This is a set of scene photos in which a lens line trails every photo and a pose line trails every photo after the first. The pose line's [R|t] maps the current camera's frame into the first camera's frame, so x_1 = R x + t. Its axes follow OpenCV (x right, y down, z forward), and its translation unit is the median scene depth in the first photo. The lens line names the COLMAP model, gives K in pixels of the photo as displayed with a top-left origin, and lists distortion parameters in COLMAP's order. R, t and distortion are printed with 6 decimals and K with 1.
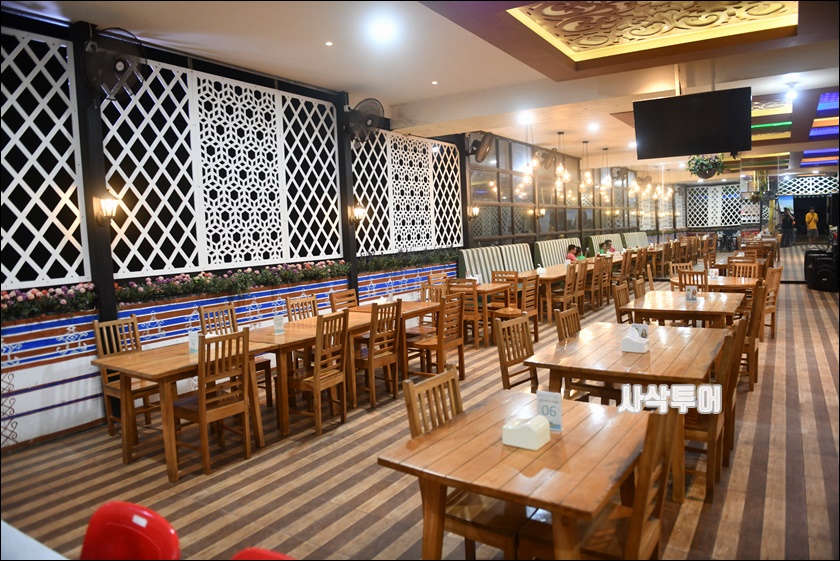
lens RADIAL K [[580.6, 0, 420.0], [0, 580.6, 280.5], [0, 0, 1]] dist [-0.043173, -0.001460]
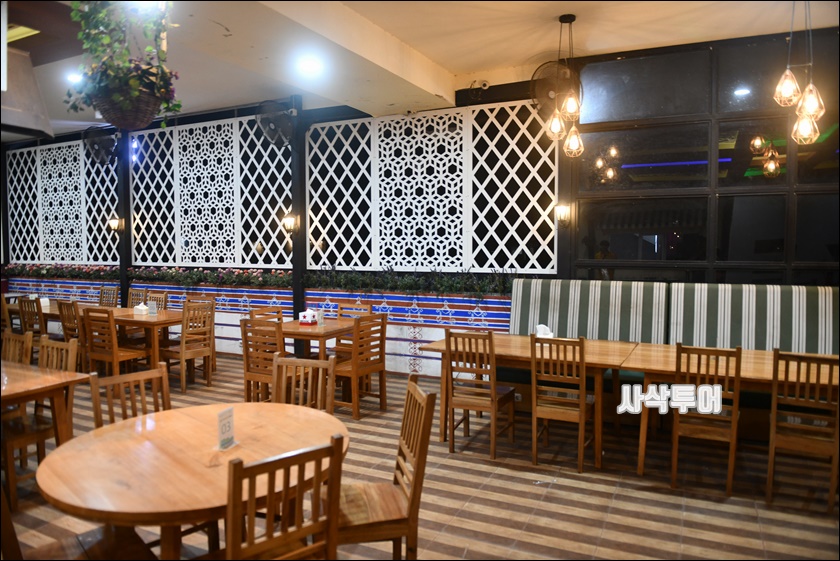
lens RADIAL K [[469.6, 0, 420.0], [0, 469.6, 280.5], [0, 0, 1]] dist [-0.026078, -0.000043]
pose [[0.187290, 0.092767, -0.977915, 0.756592], [-0.100804, 0.992090, 0.074806, -0.111941], [0.977119, 0.084568, 0.195160, 1.188304]]
